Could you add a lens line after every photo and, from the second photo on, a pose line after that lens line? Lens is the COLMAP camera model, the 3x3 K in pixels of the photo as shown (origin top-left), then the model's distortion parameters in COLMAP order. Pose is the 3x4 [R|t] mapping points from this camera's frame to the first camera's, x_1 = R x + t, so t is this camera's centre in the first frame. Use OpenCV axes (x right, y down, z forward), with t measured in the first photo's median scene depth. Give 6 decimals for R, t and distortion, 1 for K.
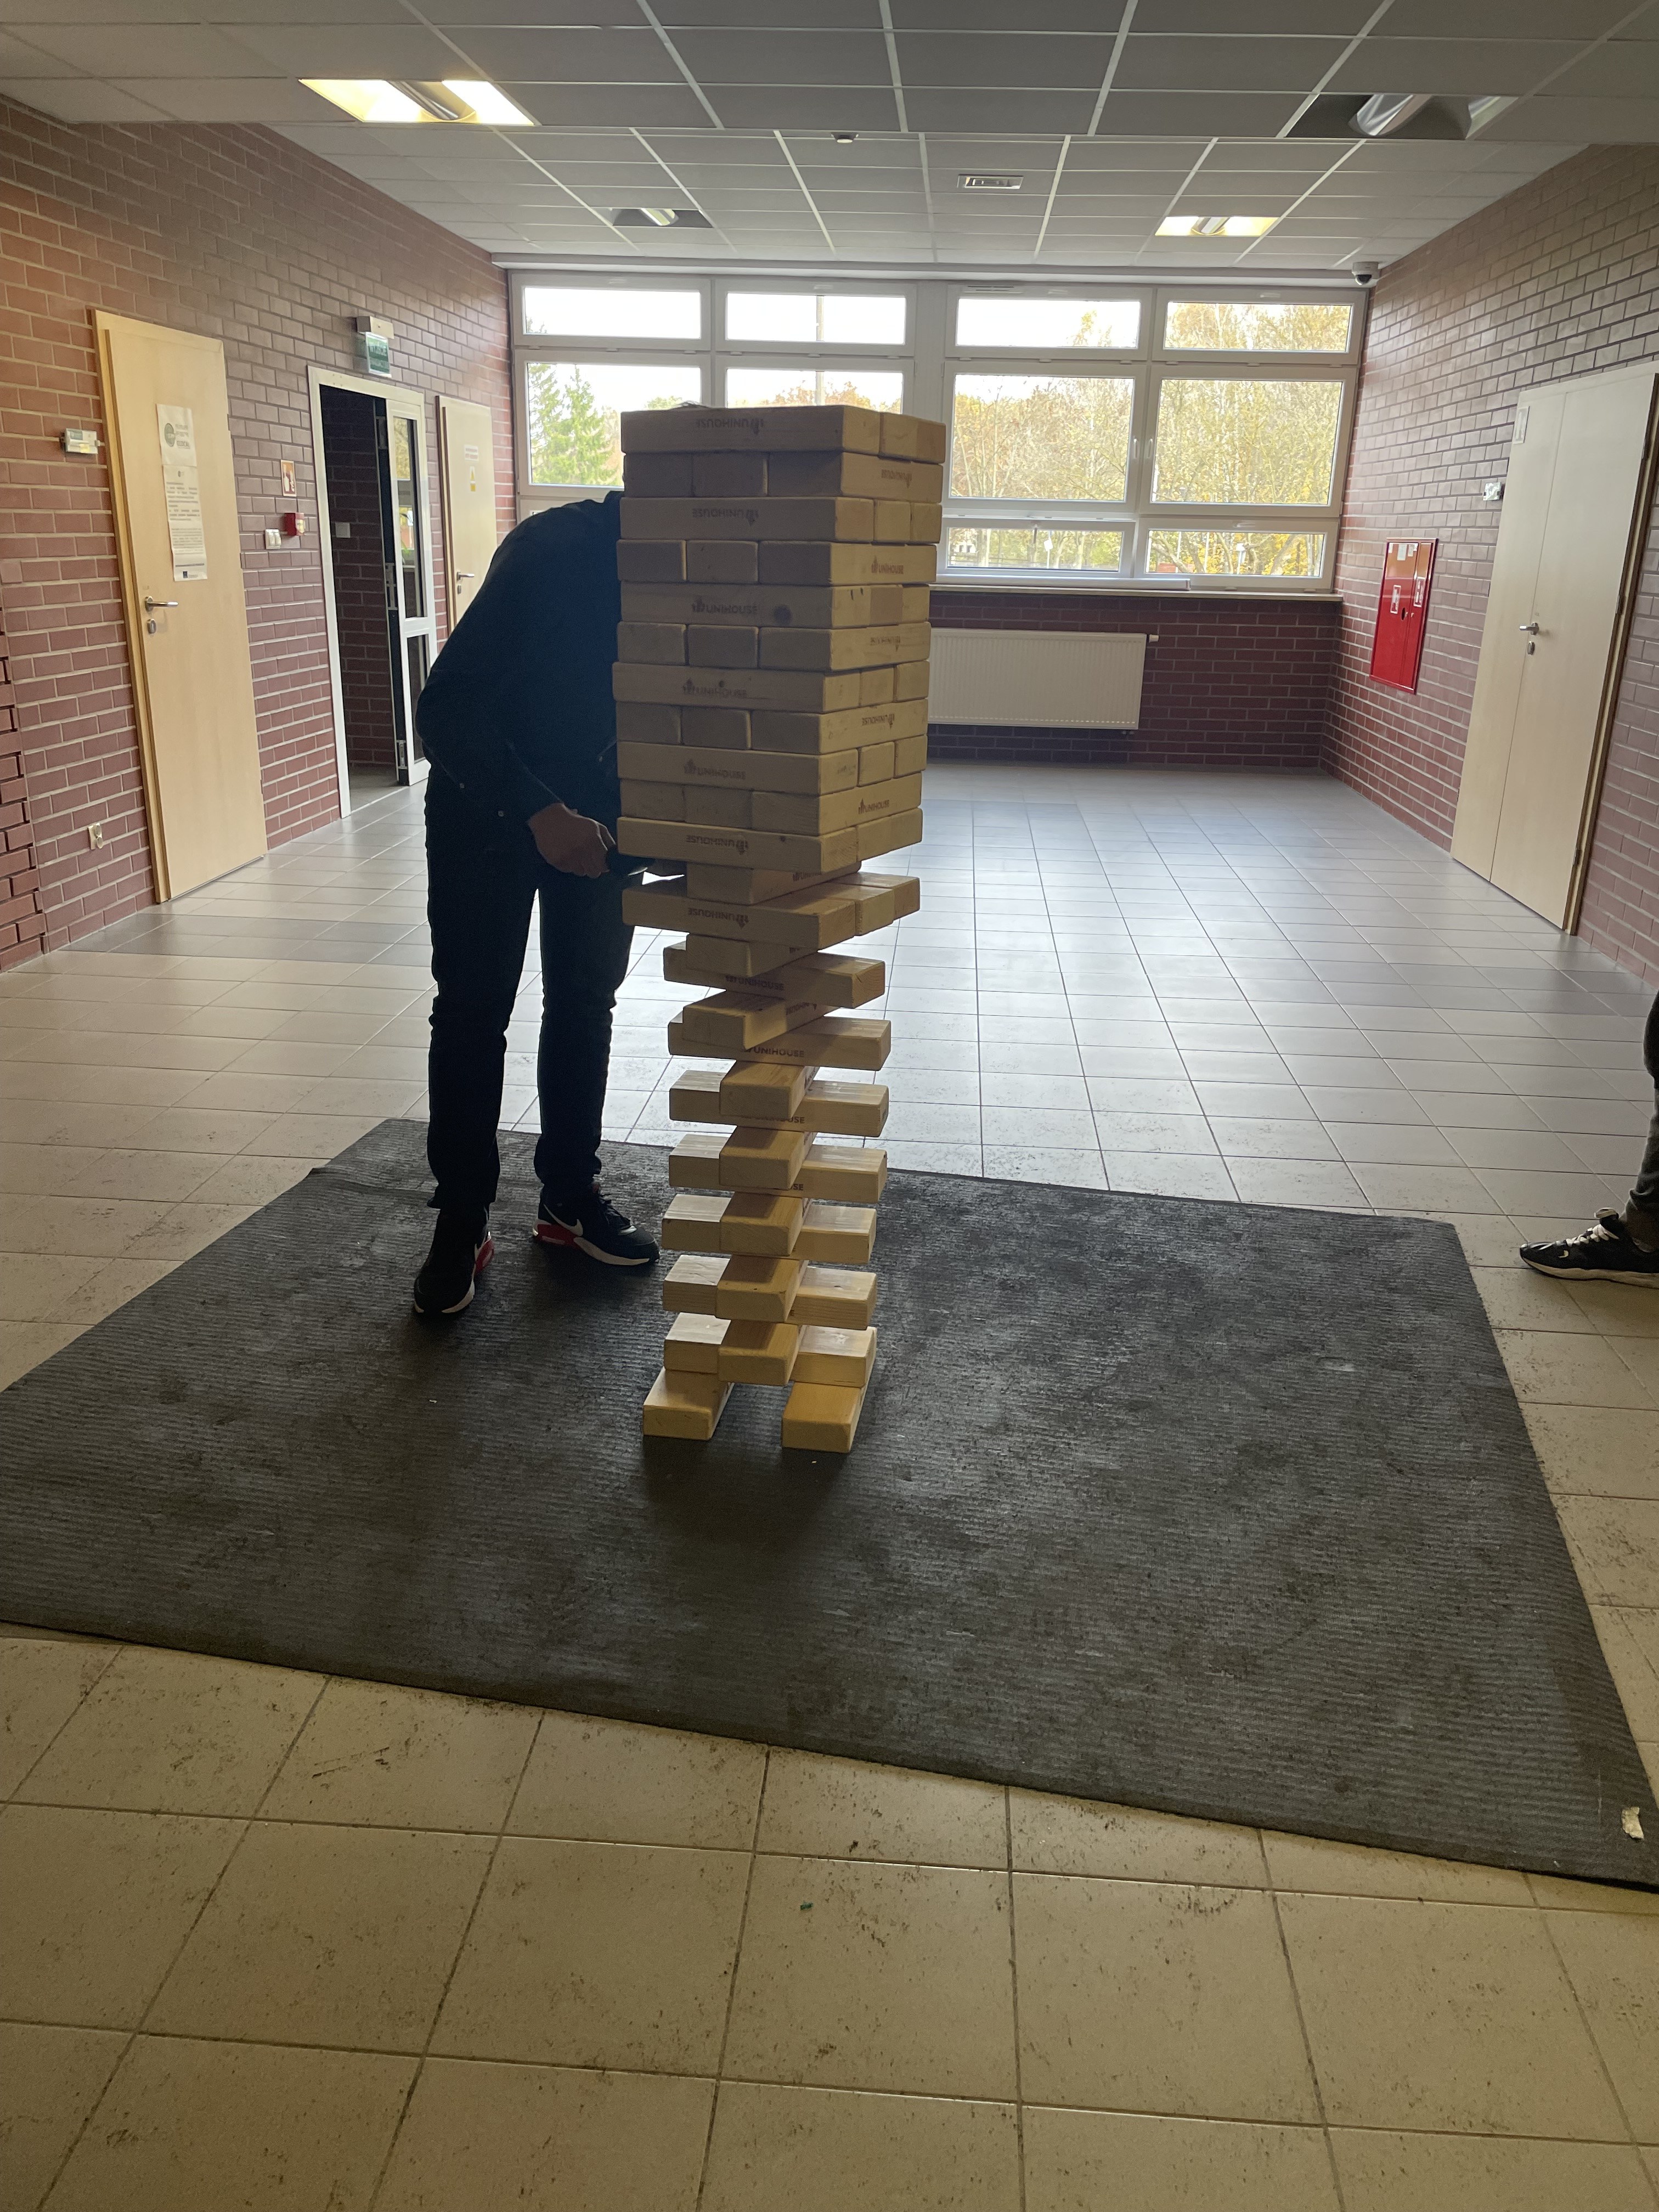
lens RADIAL K [[1645.2, 0, 844.9], [0, 1645.2, 1081.8], [0, 0, 1]] dist [0.078529, -0.097535]
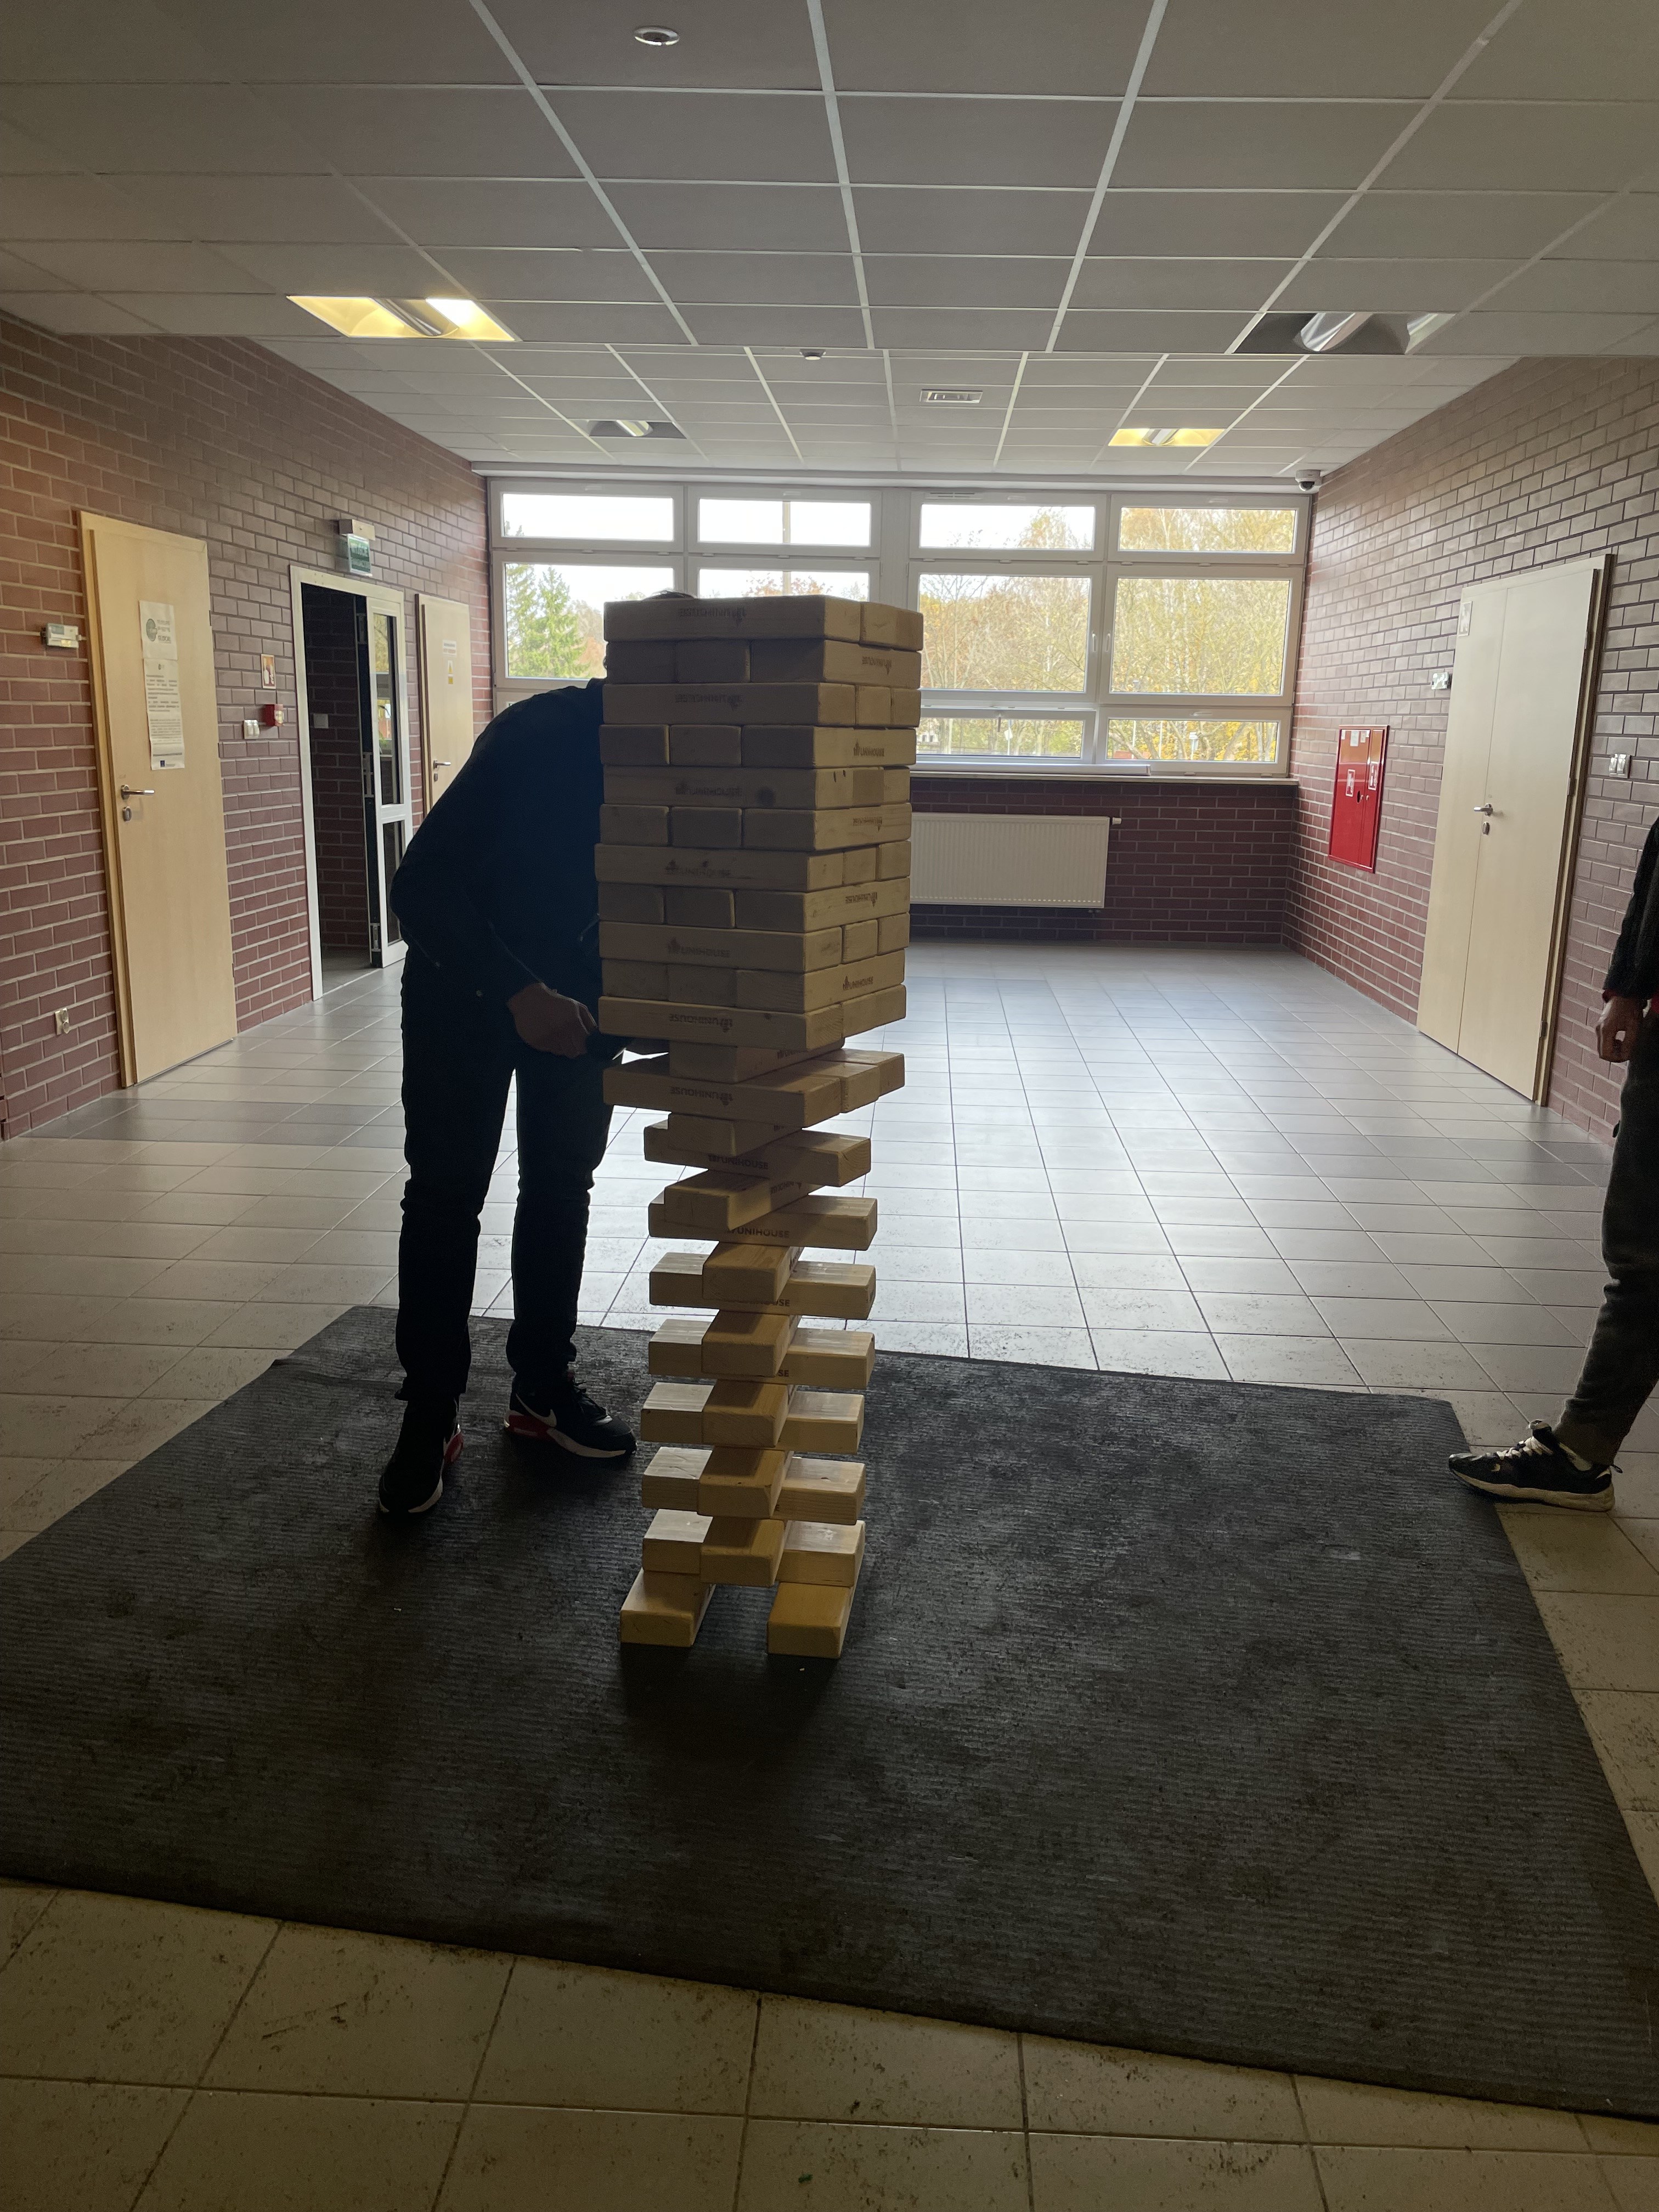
lens RADIAL K [[1645.2, 0, 856.3], [0, 1645.2, 1090.5], [0, 0, 1]] dist [0.078529, -0.097535]
pose [[0.999641, -0.009393, 0.025105, -0.005923], [0.011877, 0.994848, -0.100675, -0.002317], [-0.024030, 0.100937, 0.994603, 0.014559]]
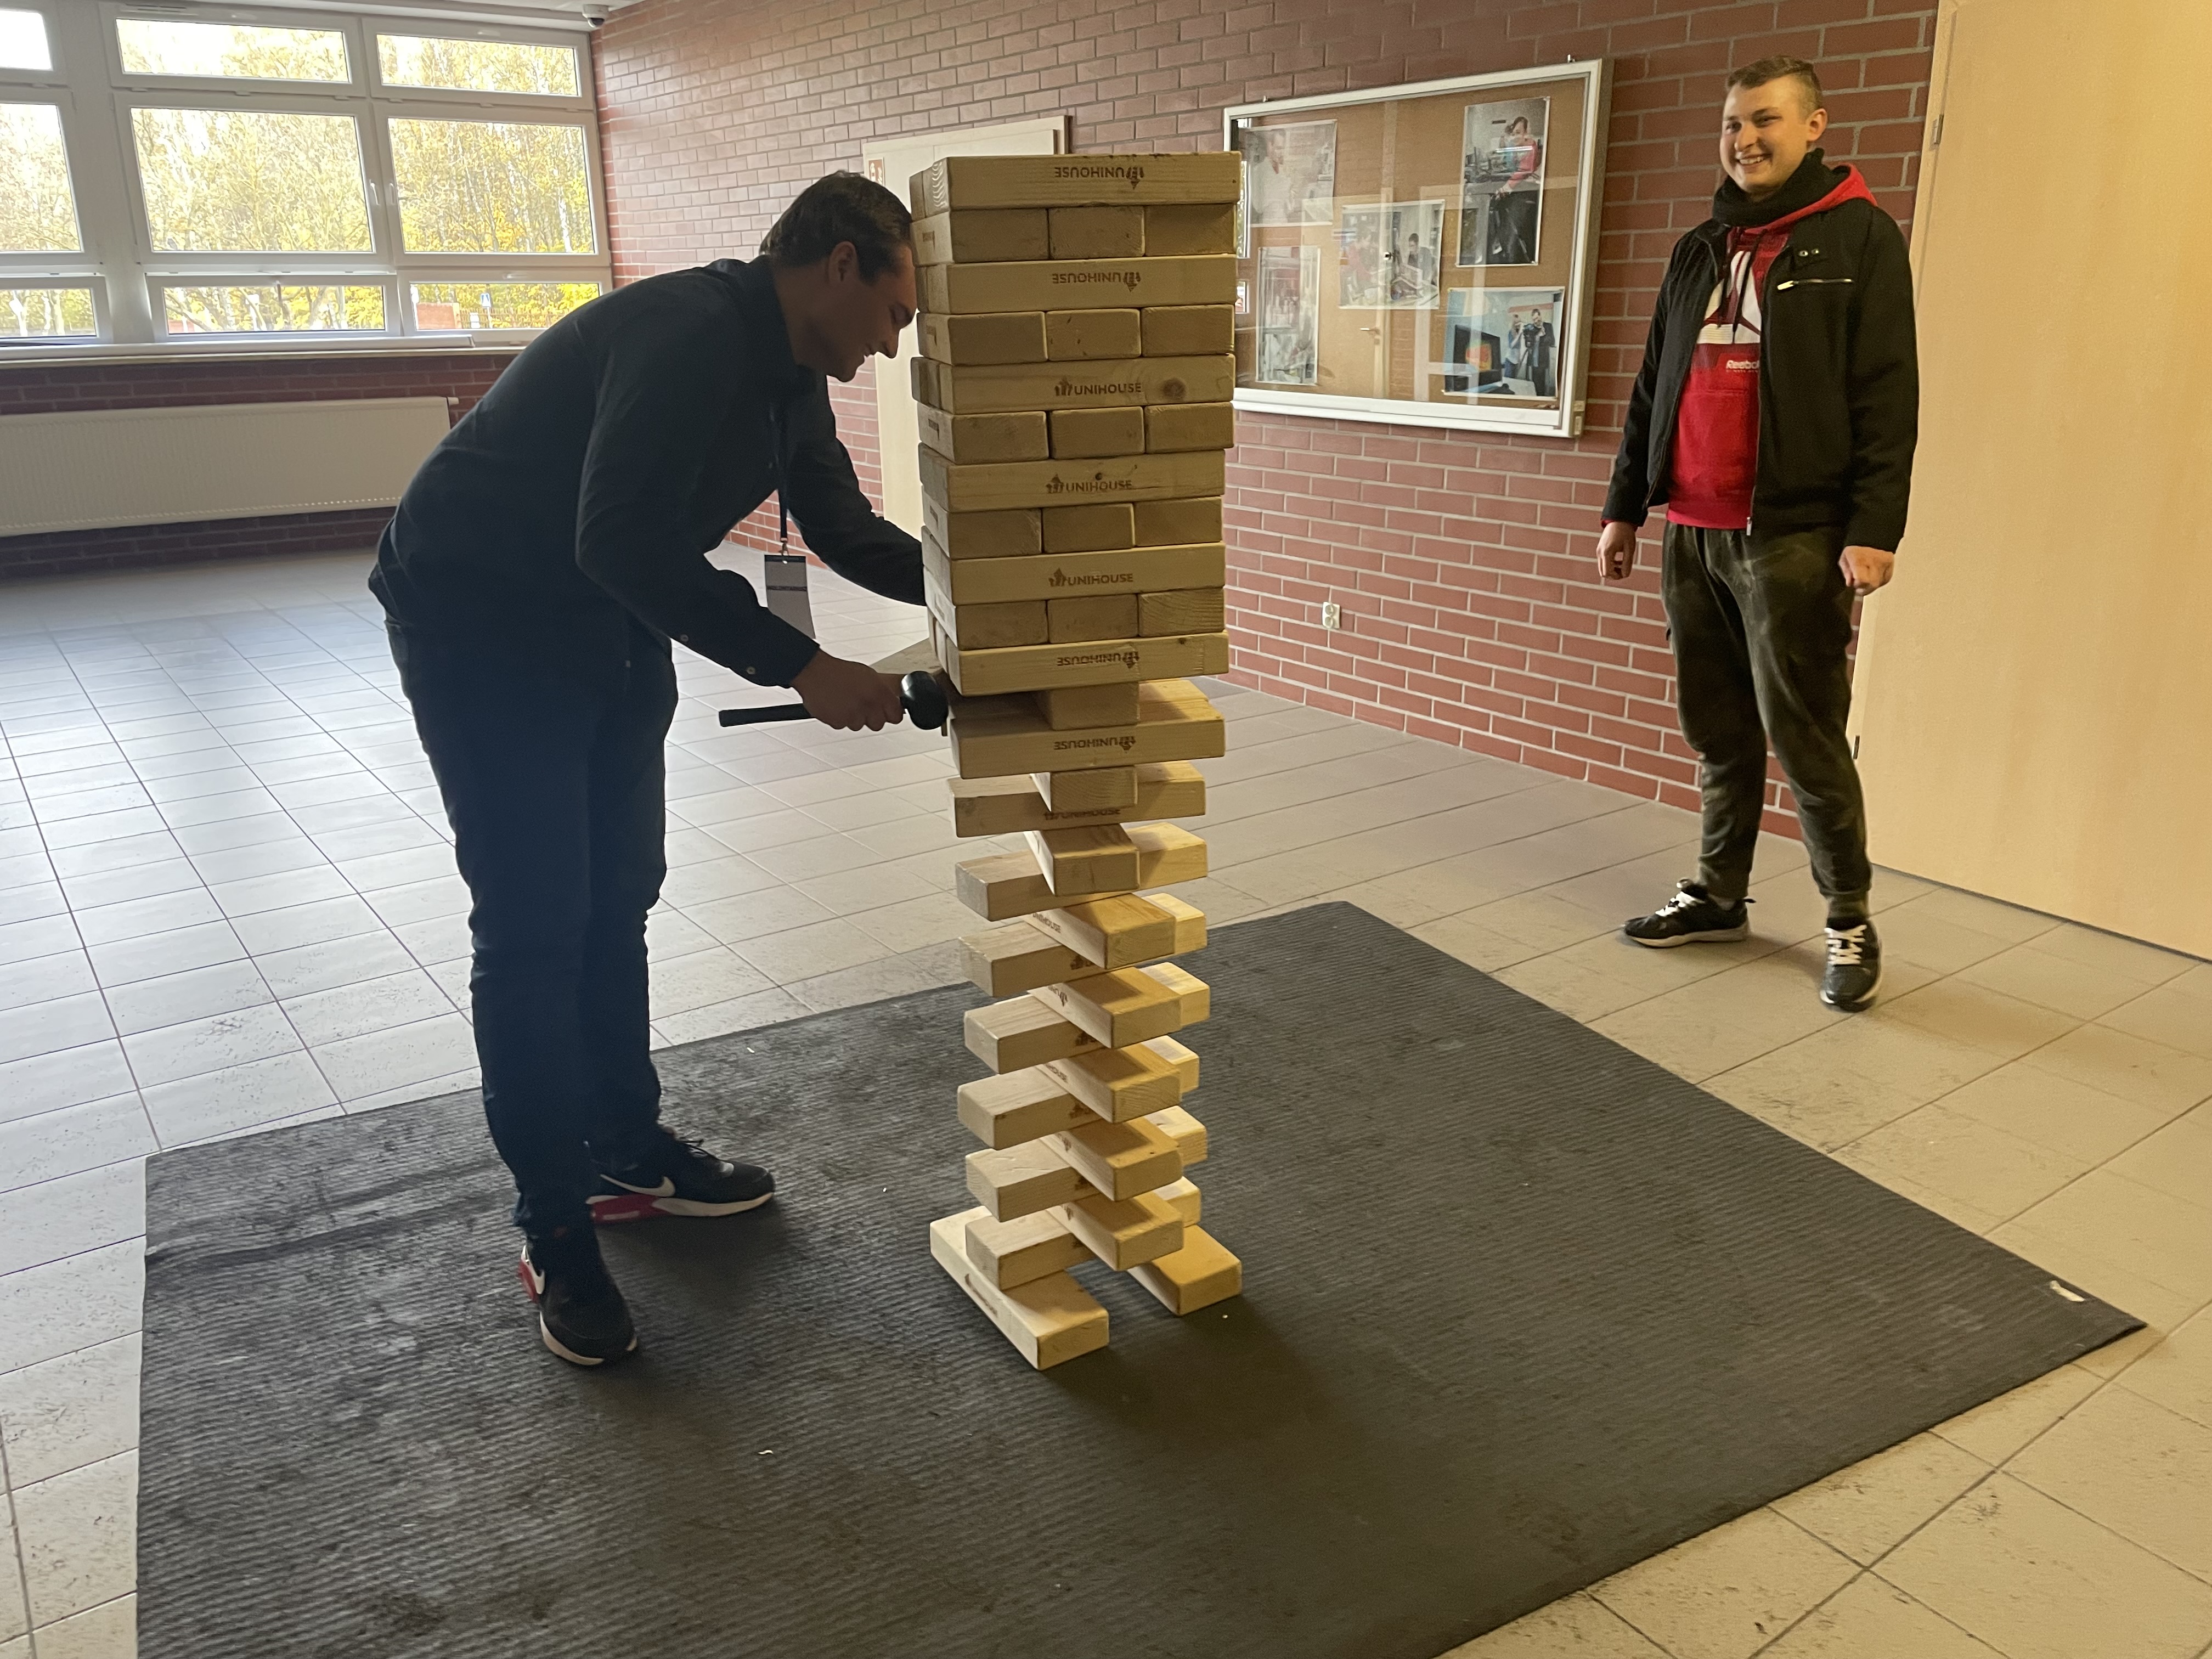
lens RADIAL K [[1645.2, 0, 1140.9], [0, 1645.2, 823.0], [0, 0, 1]] dist [0.078529, -0.097535]
pose [[0.770526, -0.227804, 0.595312, -0.372009], [0.229419, 0.970478, 0.074424, -0.076786], [-0.594691, 0.079230, 0.800041, 0.195319]]
